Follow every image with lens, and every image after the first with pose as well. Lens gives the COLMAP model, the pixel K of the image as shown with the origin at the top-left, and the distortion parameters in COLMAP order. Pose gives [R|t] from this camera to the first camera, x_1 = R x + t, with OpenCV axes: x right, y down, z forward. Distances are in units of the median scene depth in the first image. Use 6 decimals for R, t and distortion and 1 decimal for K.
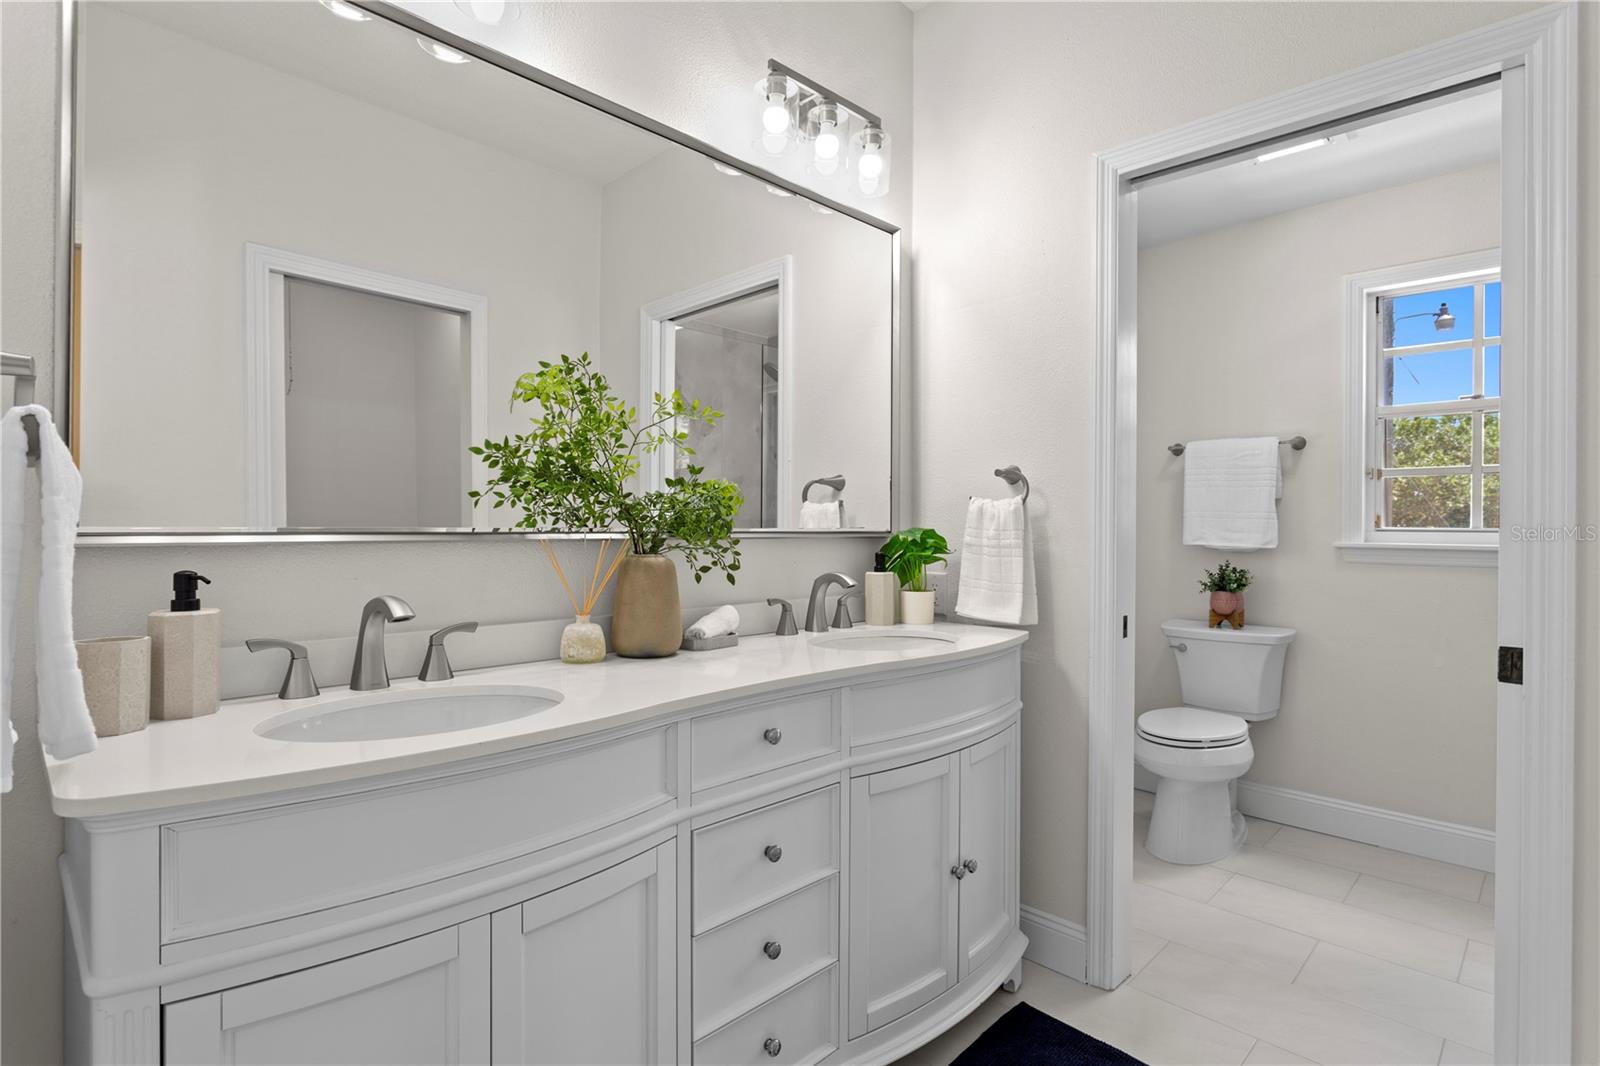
lens RADIAL K [[779.3, 0, 795.0], [0, 779.3, 530.0], [0, 0, 1]] dist [0.005420, 0.000528]
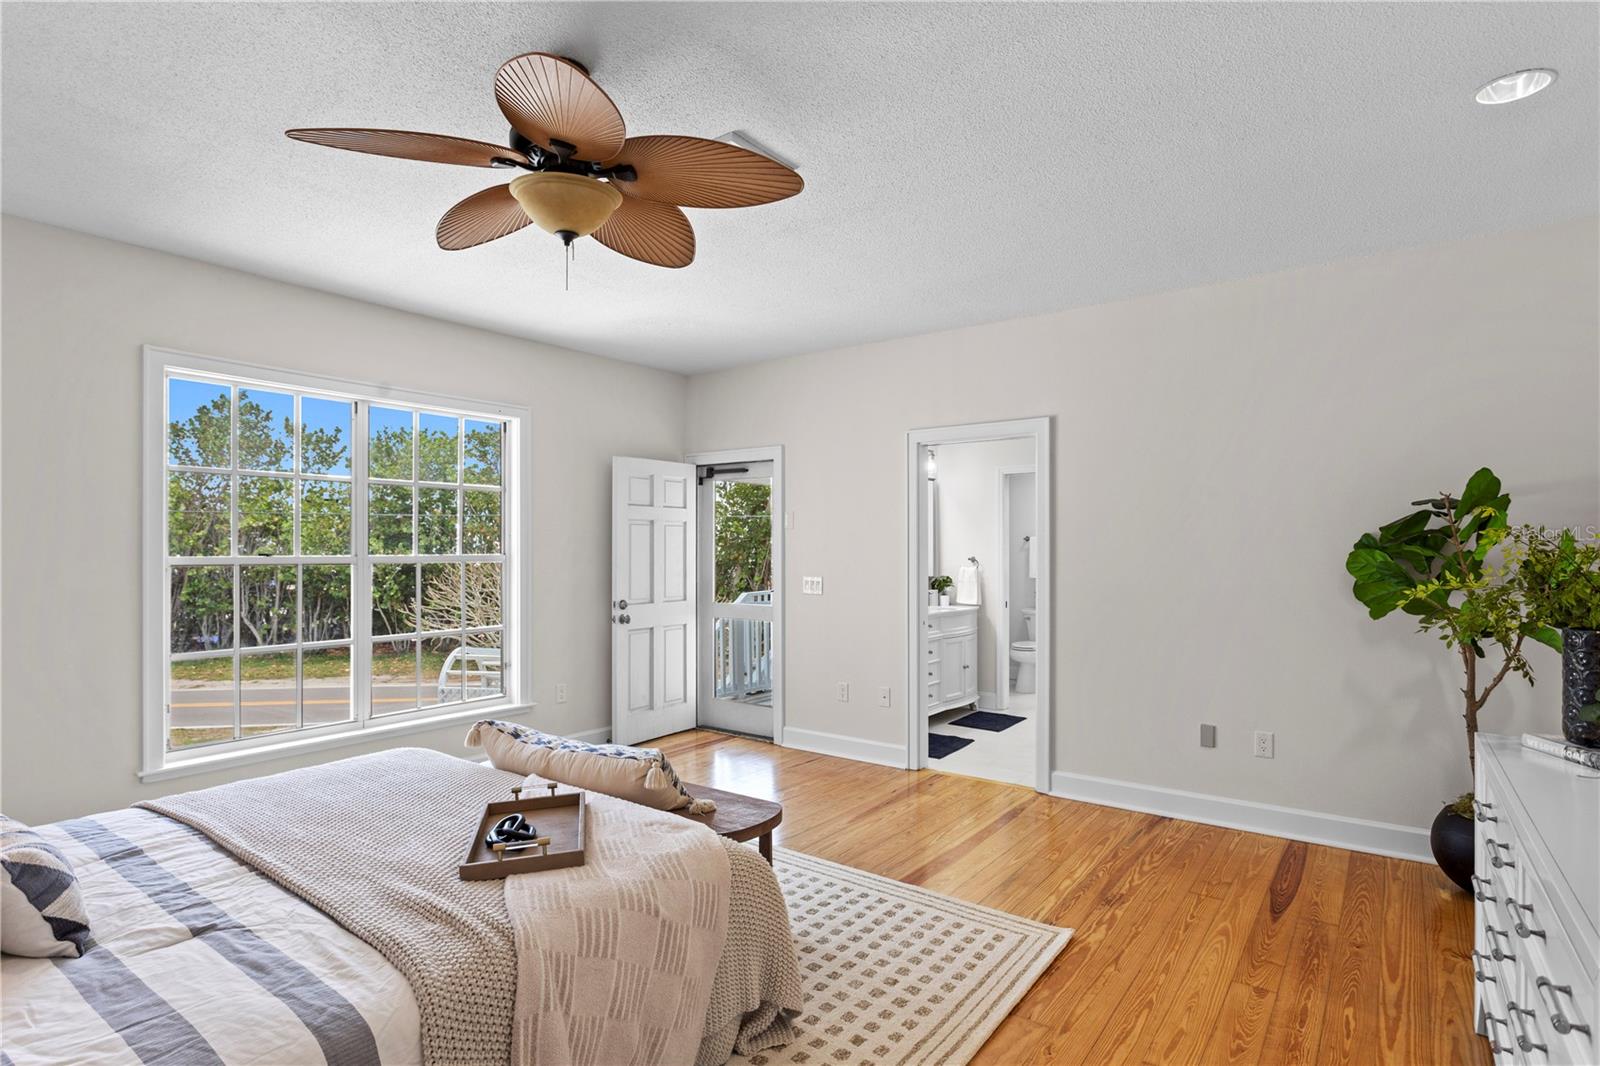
lens RADIAL K [[779.3, 0, 805.7], [0, 779.3, 544.0], [0, 0, 1]] dist [0.005420, 0.000528]
pose [[0.990077, -0.001192, 0.140523, -0.865271], [0.002881, 0.999926, -0.011816, -0.098505], [-0.140499, 0.012104, 0.990007, -2.116675]]
